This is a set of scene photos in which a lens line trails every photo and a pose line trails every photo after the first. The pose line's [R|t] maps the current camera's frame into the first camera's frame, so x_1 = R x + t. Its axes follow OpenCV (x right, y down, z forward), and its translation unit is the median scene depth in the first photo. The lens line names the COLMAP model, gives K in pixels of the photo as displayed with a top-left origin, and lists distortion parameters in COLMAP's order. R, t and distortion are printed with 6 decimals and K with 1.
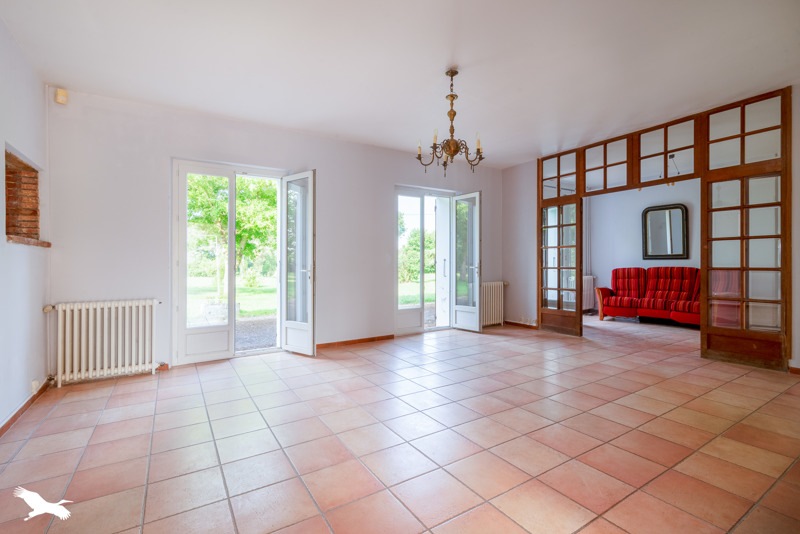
lens RADIAL K [[368.7, 0, 400.0], [0, 368.7, 267.0], [0, 0, 1]] dist [-0.000449, -0.000001]
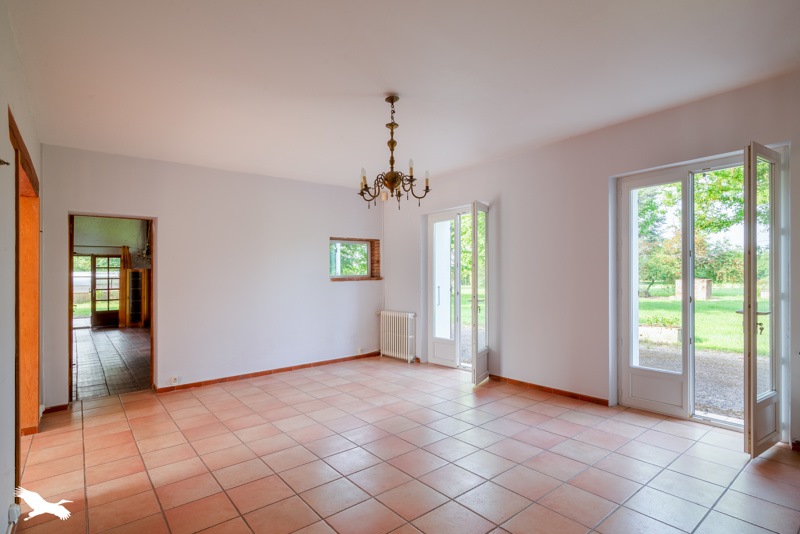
lens RADIAL K [[402.2, 0, 400.0], [0, 402.2, 267.0], [0, 0, 1]] dist [0.001340, 0.000095]
pose [[0.117099, -0.013549, -0.993028, 1.099498], [0.012764, 0.999845, -0.012137, -0.095130], [0.993038, -0.011254, 0.117254, 0.865095]]
